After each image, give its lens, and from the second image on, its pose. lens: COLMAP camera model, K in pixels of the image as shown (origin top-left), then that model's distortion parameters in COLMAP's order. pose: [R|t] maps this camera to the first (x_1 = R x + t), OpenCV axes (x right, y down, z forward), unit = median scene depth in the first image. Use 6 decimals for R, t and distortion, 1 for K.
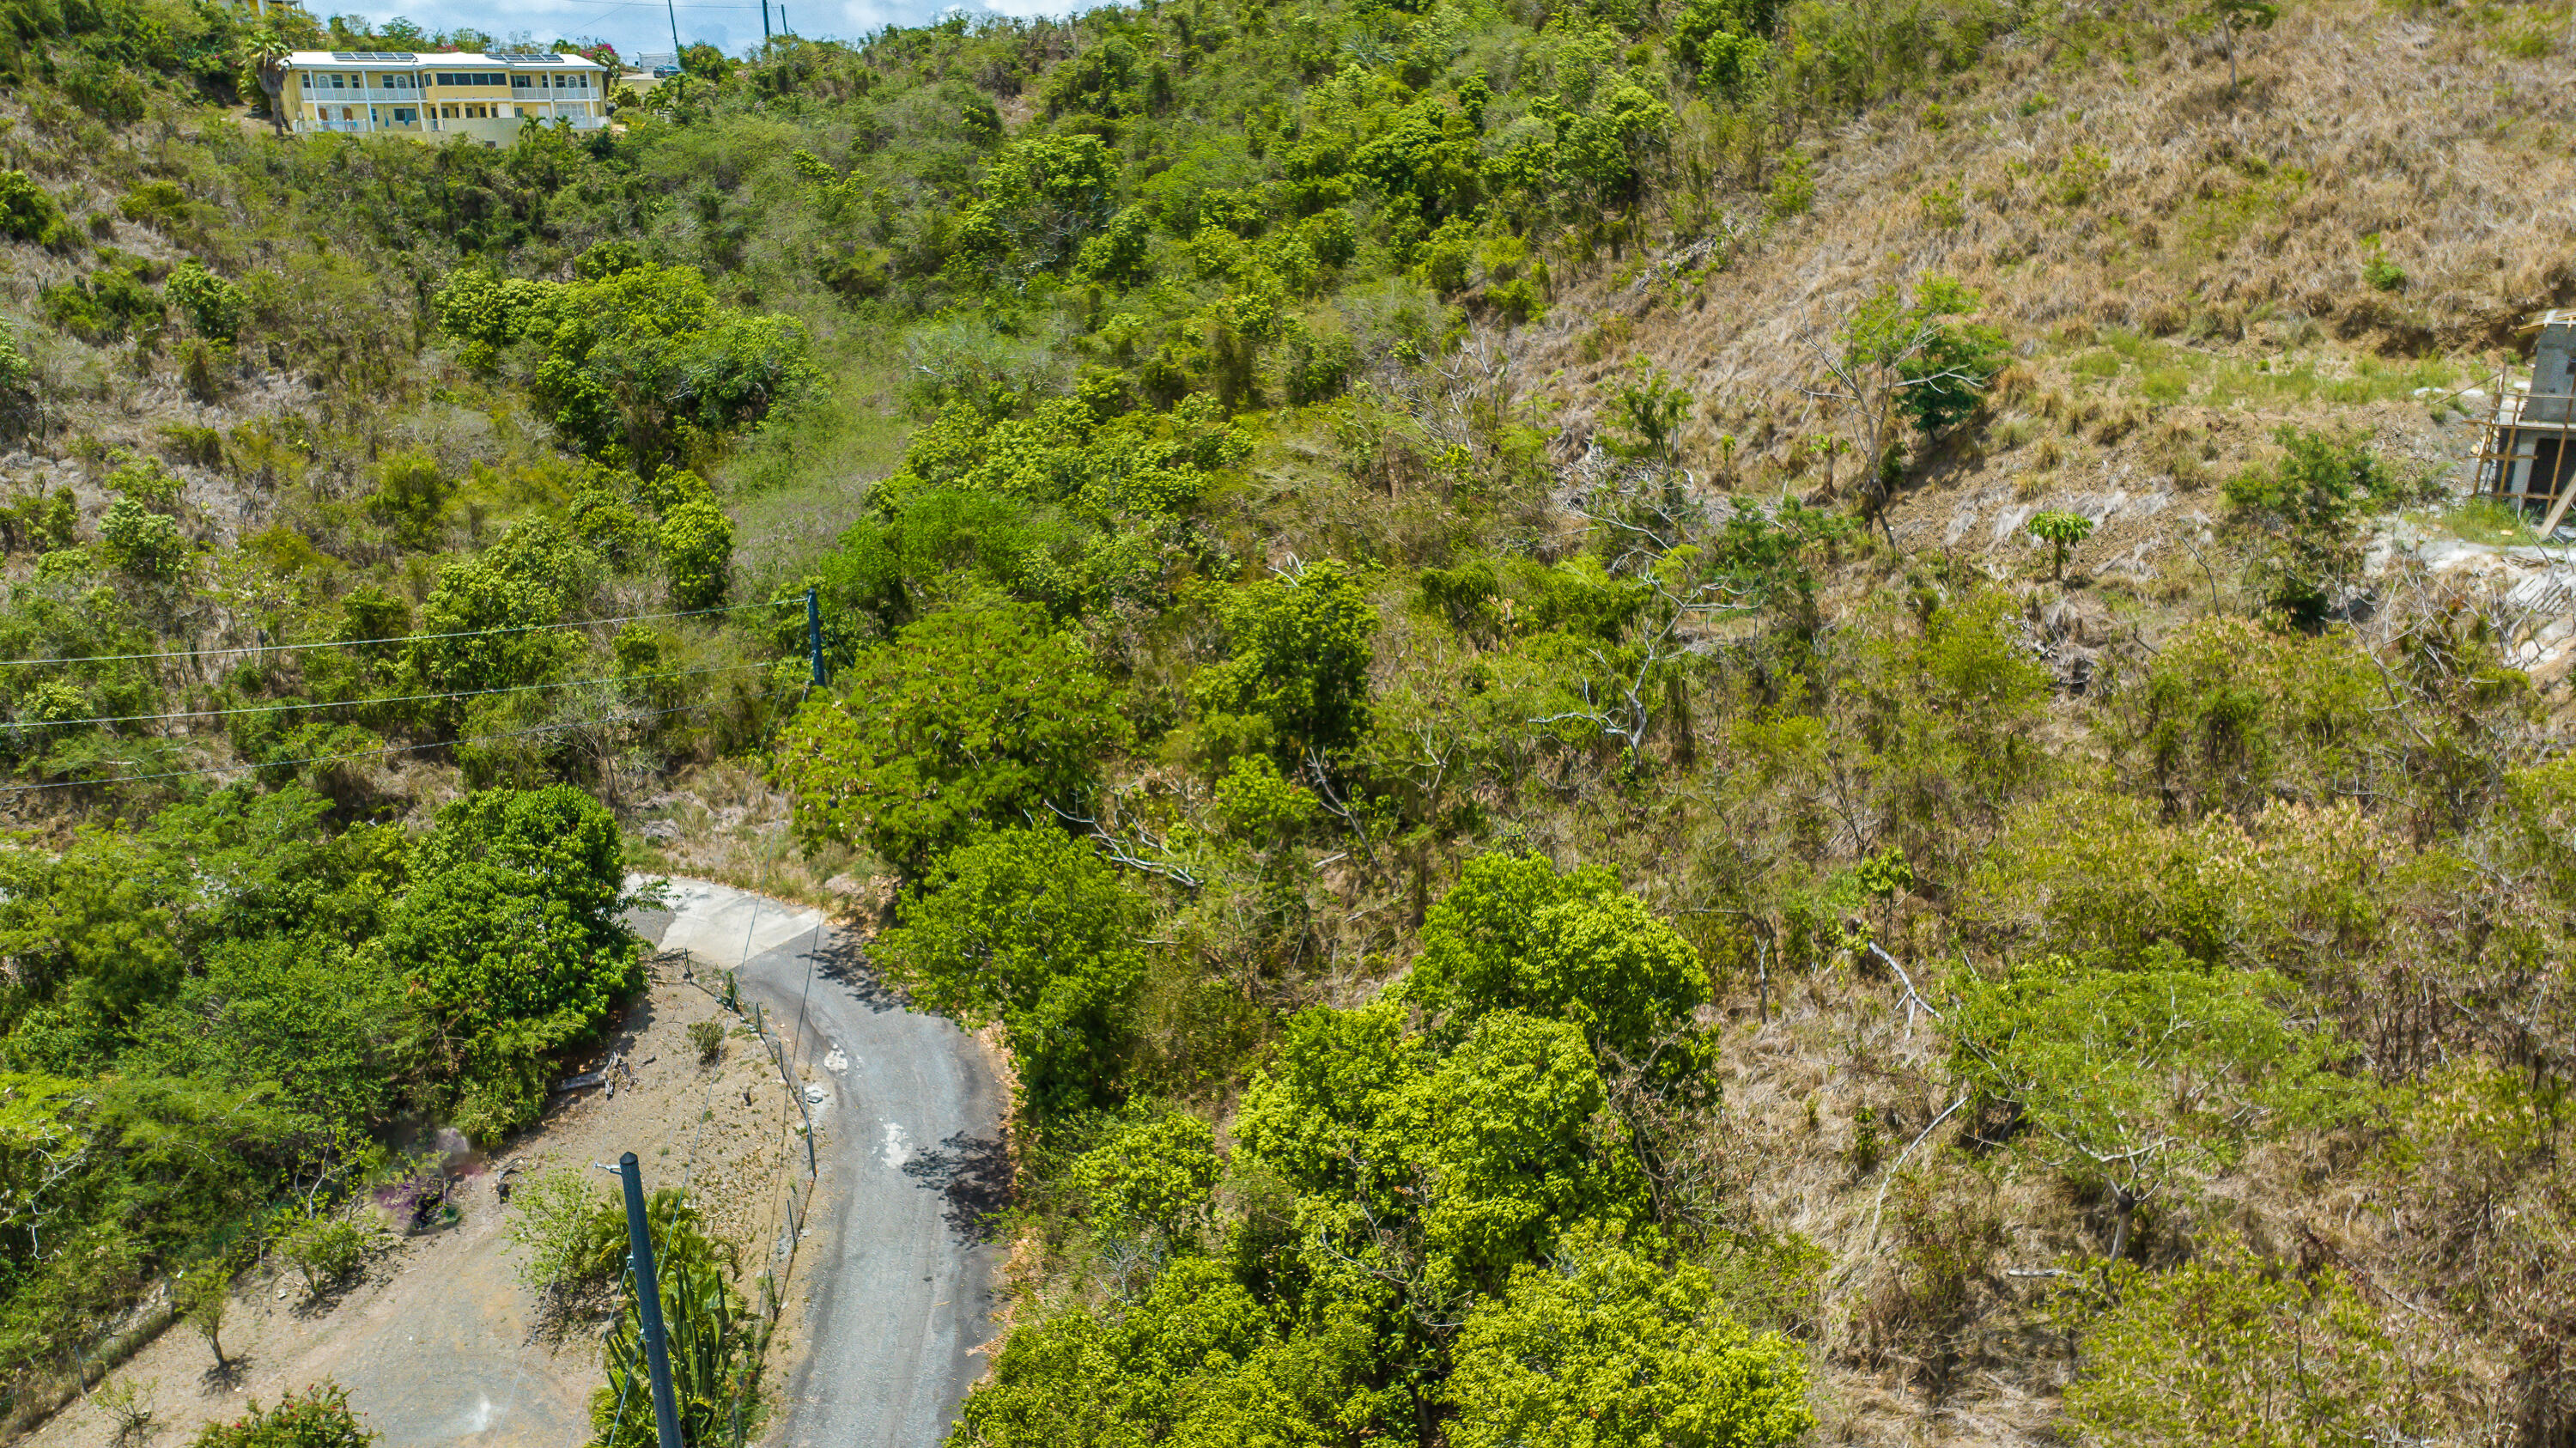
lens RADIAL K [[1835.5, 0, 1289.0], [0, 1835.5, 725.2], [0, 0, 1]] dist [-0.031589, 0.030252]
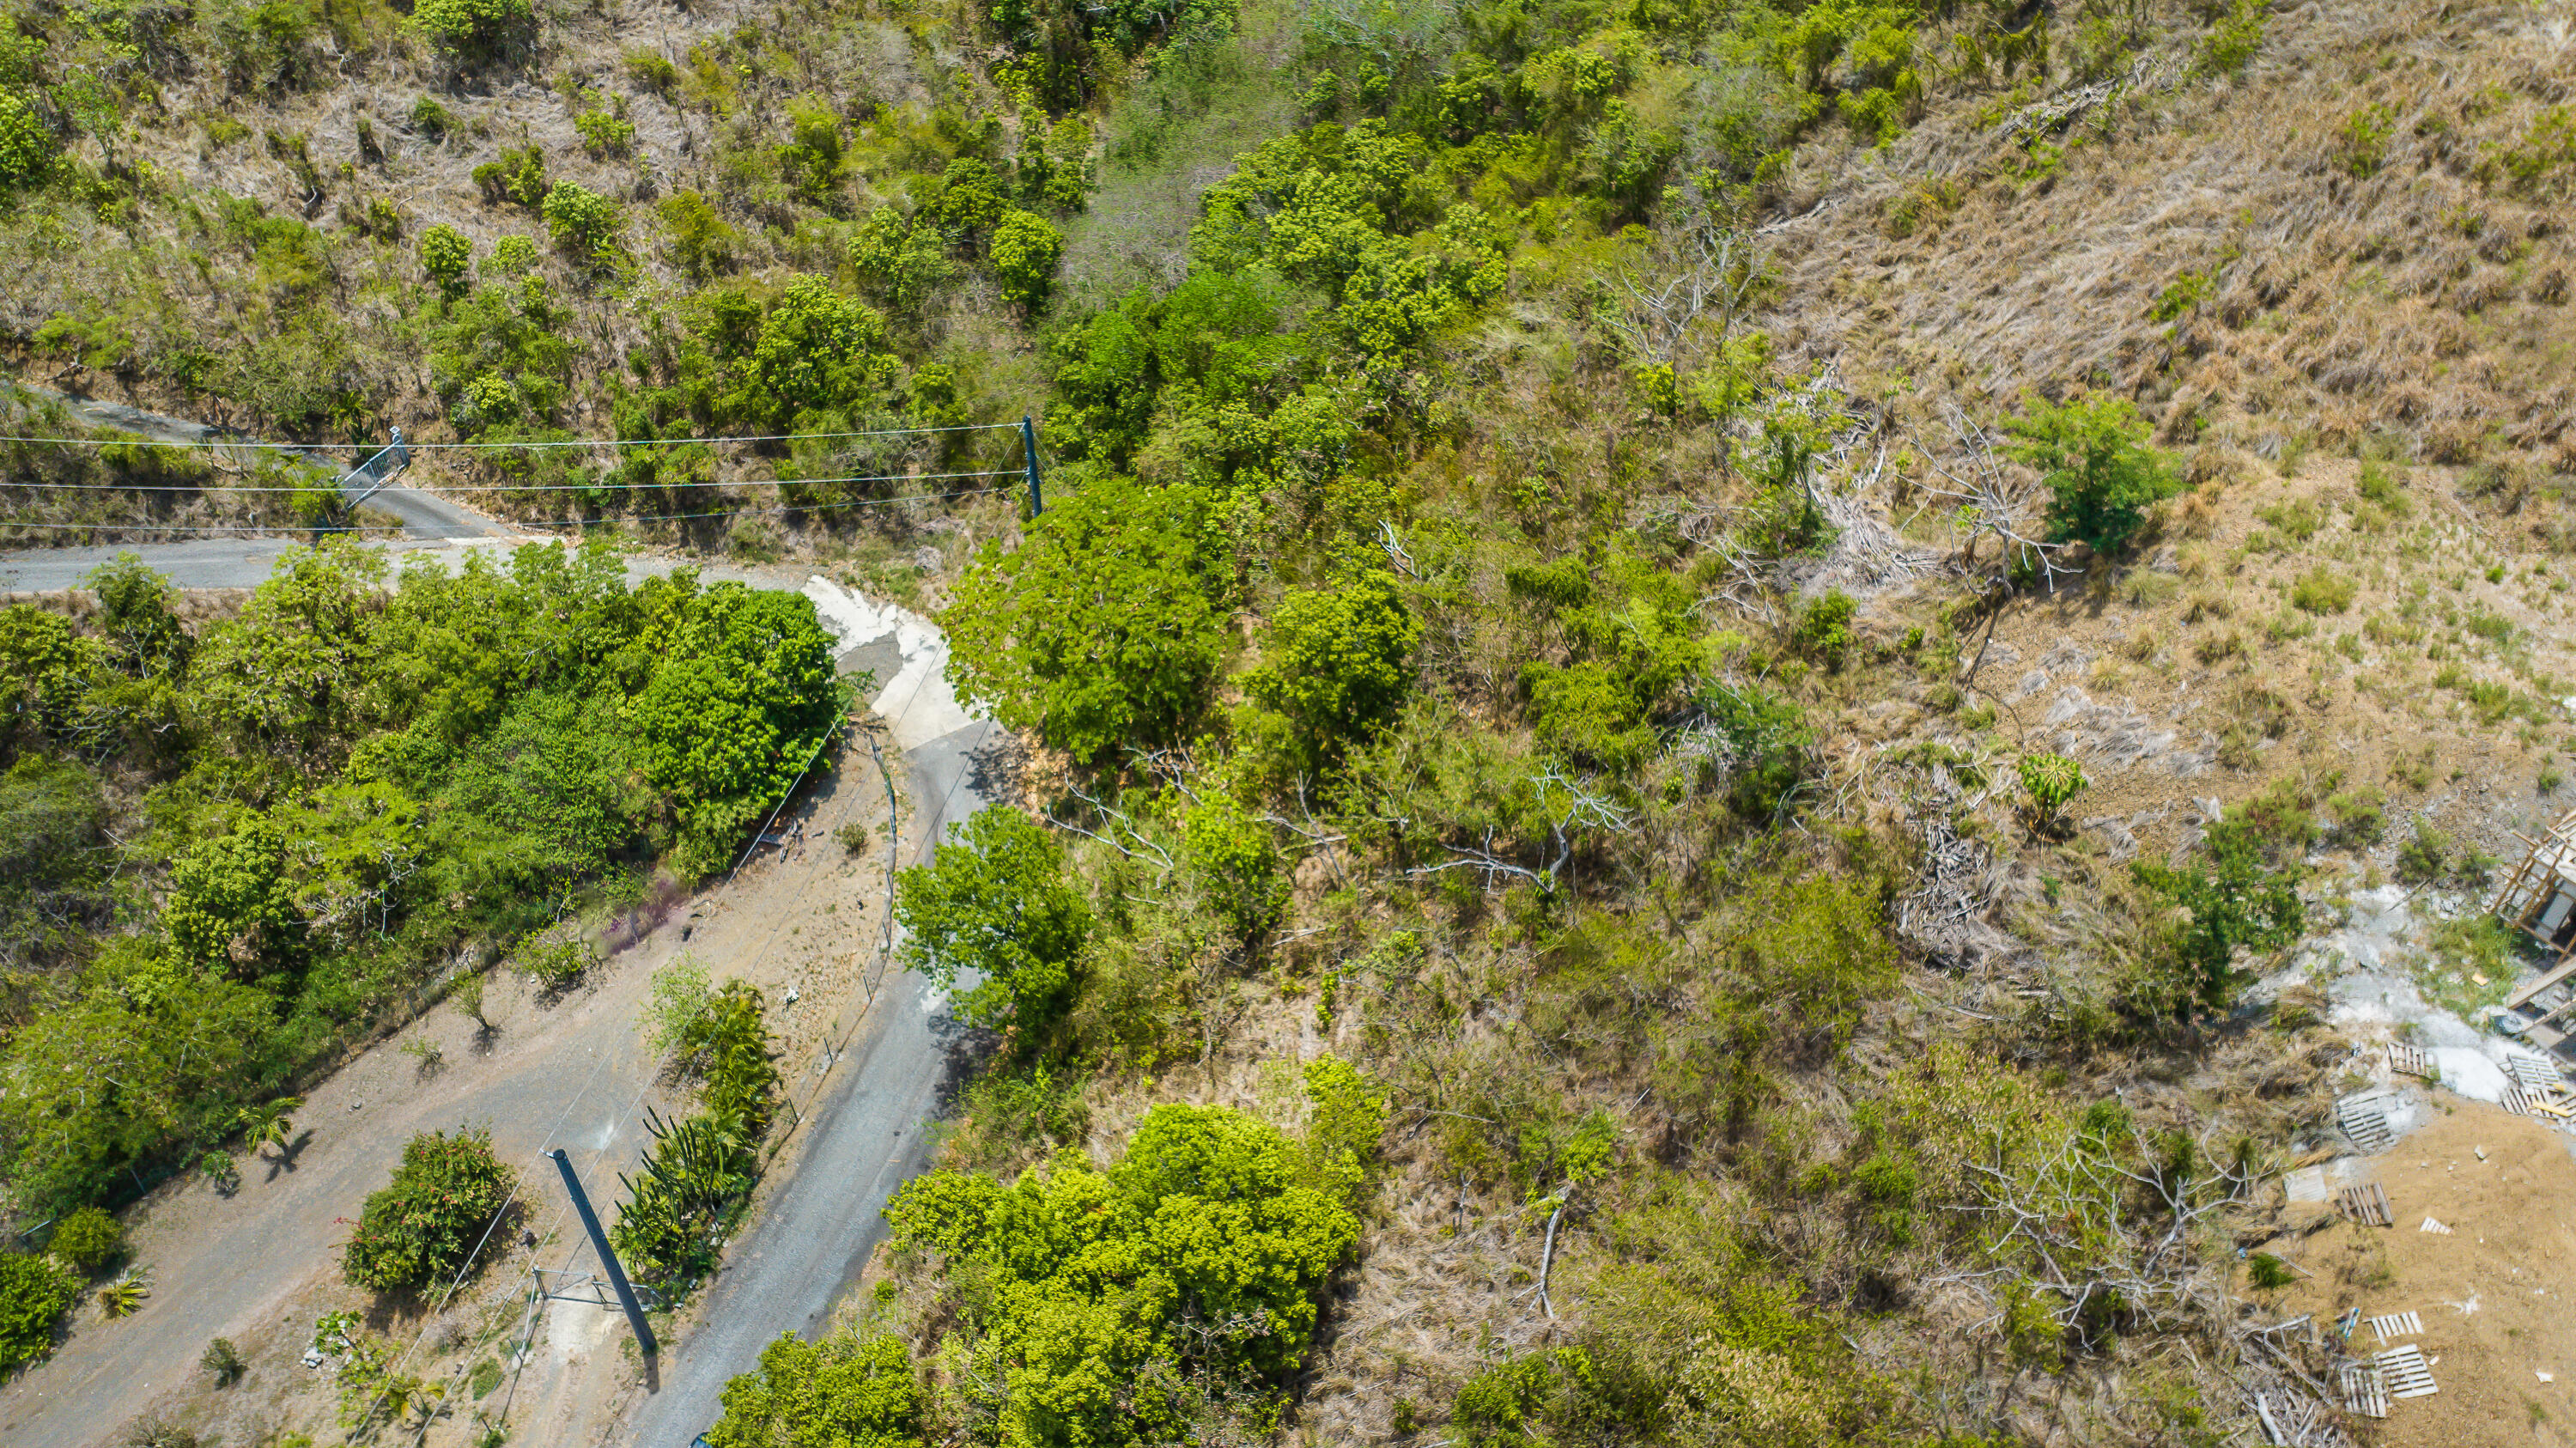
lens RADIAL K [[1835.5, 0, 1286.0], [0, 1835.5, 720.7], [0, 0, 1]] dist [-0.031589, 0.030252]
pose [[0.918931, 0.256112, -0.299954, 0.237978], [-0.120876, 0.906771, 0.403924, -0.335888], [0.375440, -0.334921, 0.864218, 0.027963]]
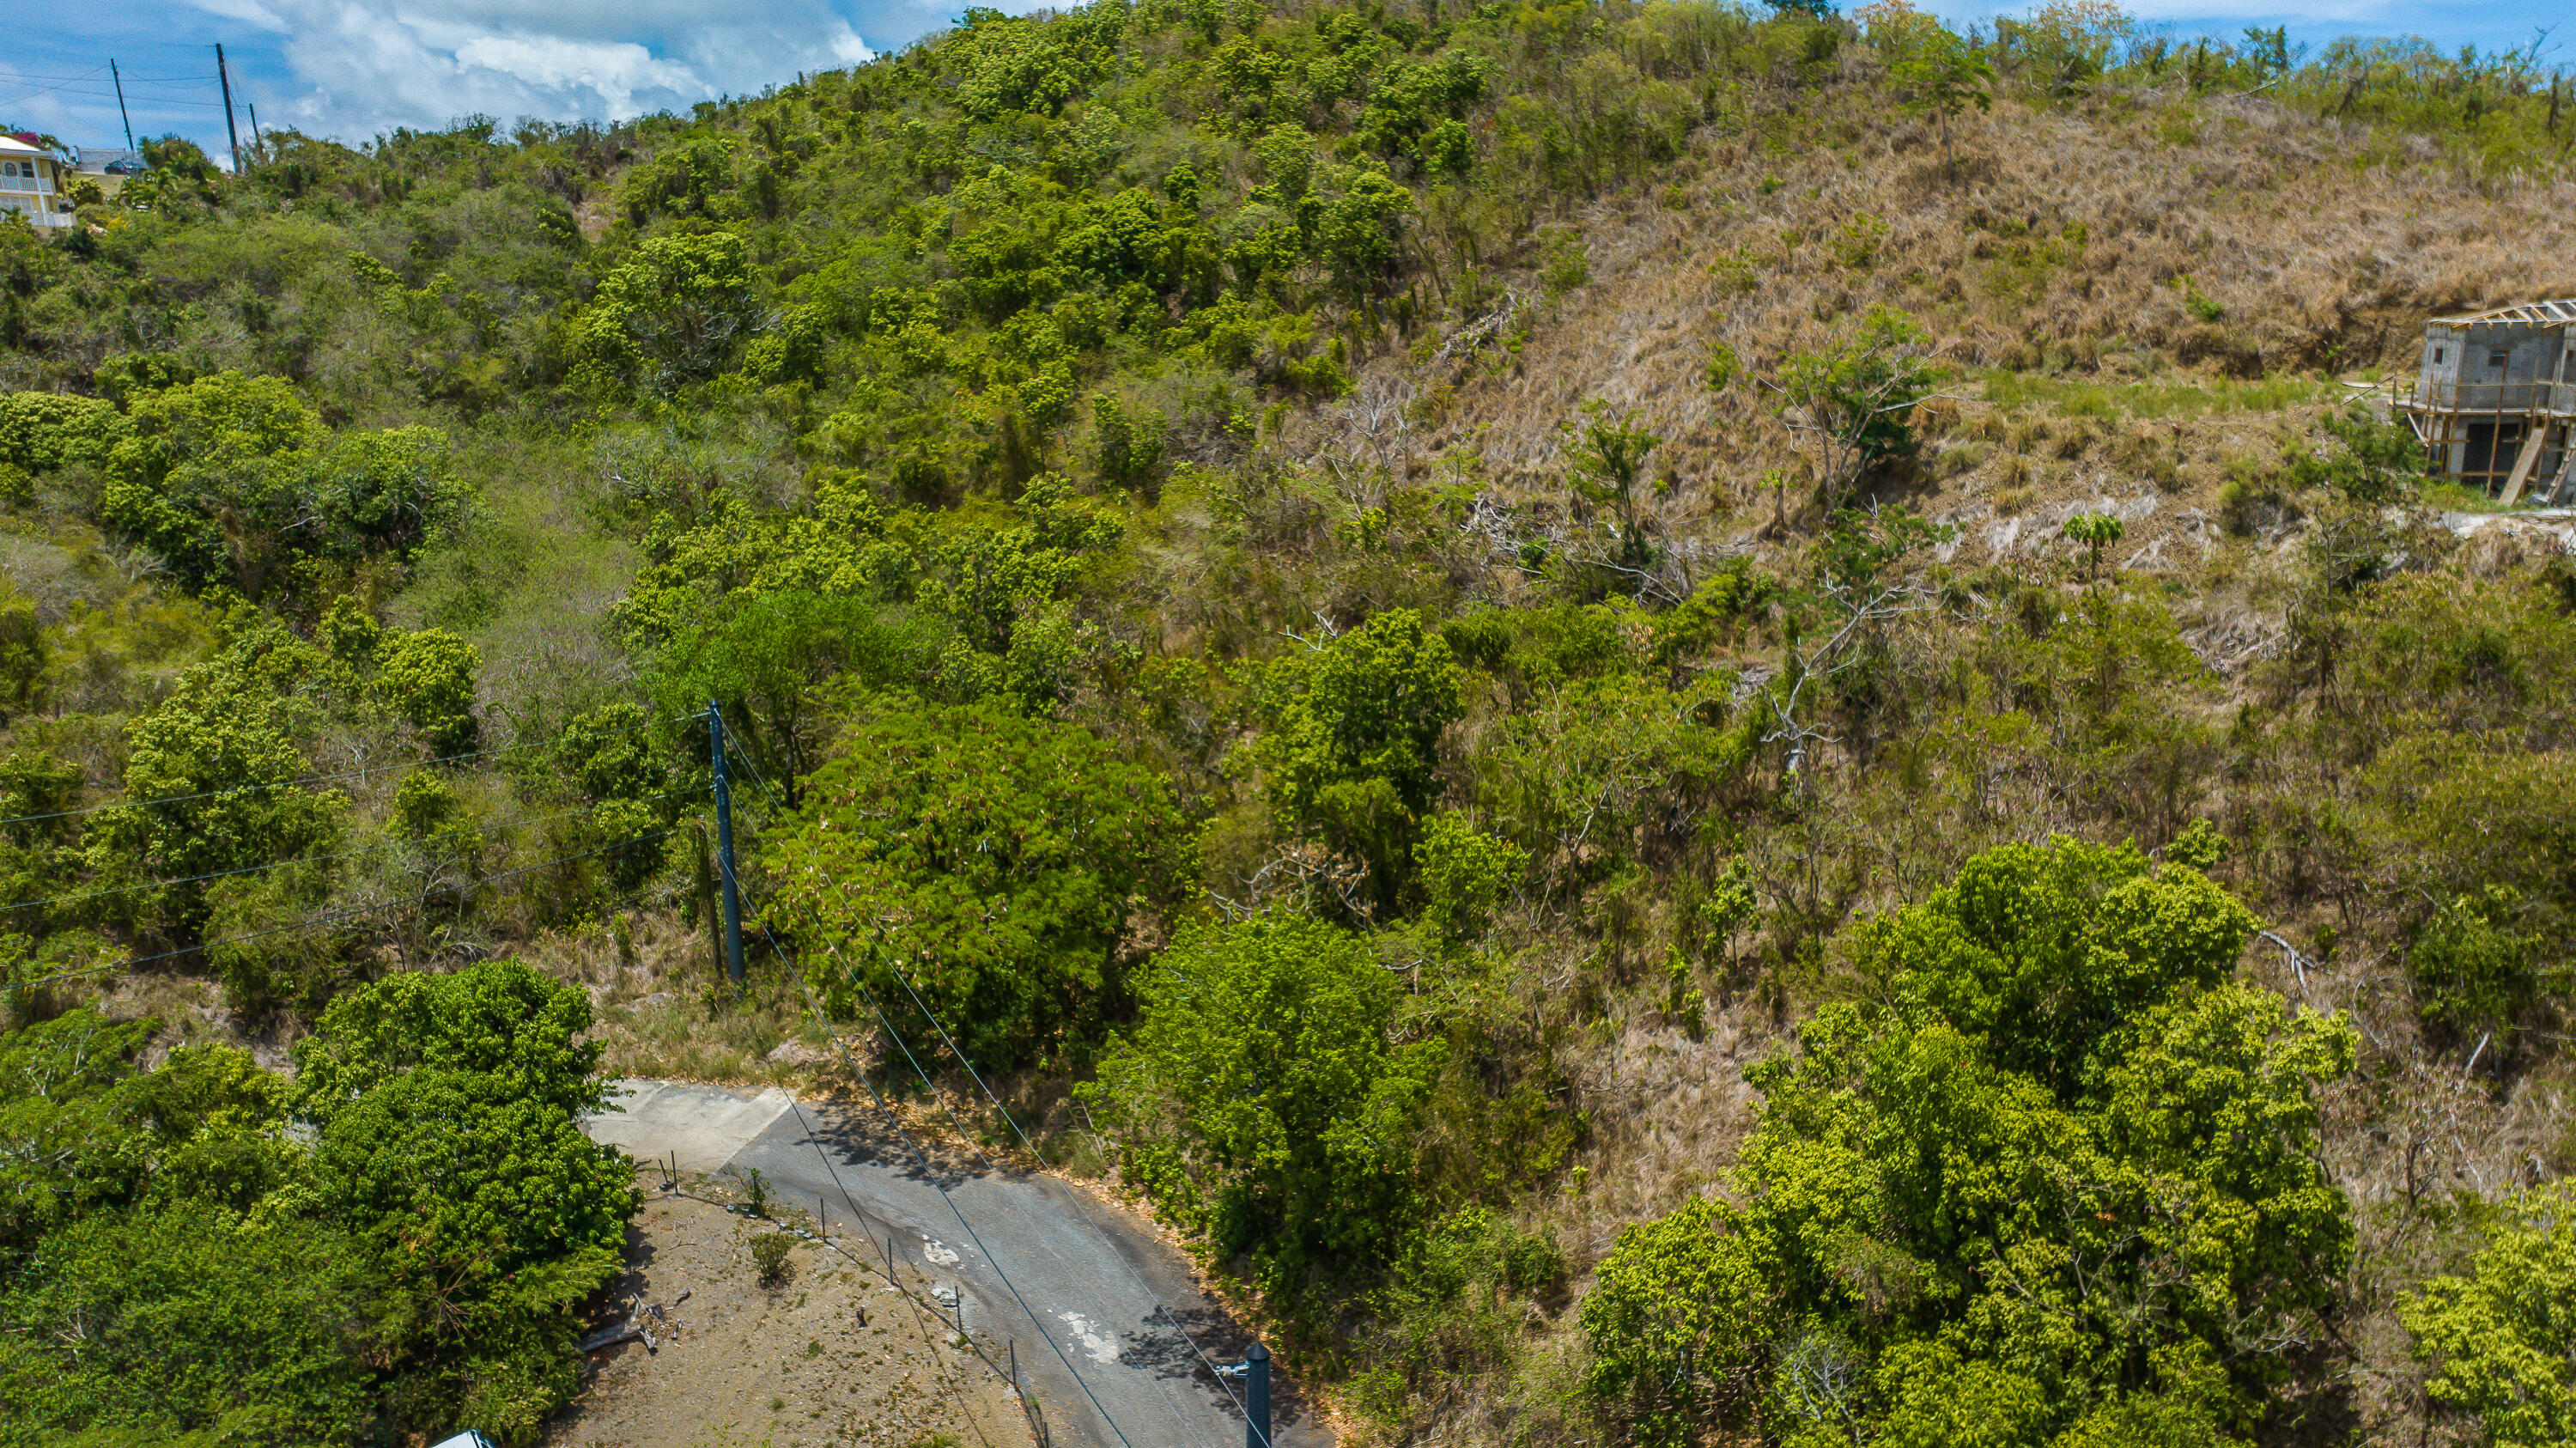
lens RADIAL K [[1835.5, 0, 1293.3], [0, 1835.5, 727.7], [0, 0, 1]] dist [-0.031589, 0.030252]
pose [[0.941322, -0.078557, 0.328241, -0.256309], [0.106244, 0.992063, -0.067259, 0.018452], [-0.320352, 0.098186, 0.942196, 0.127467]]
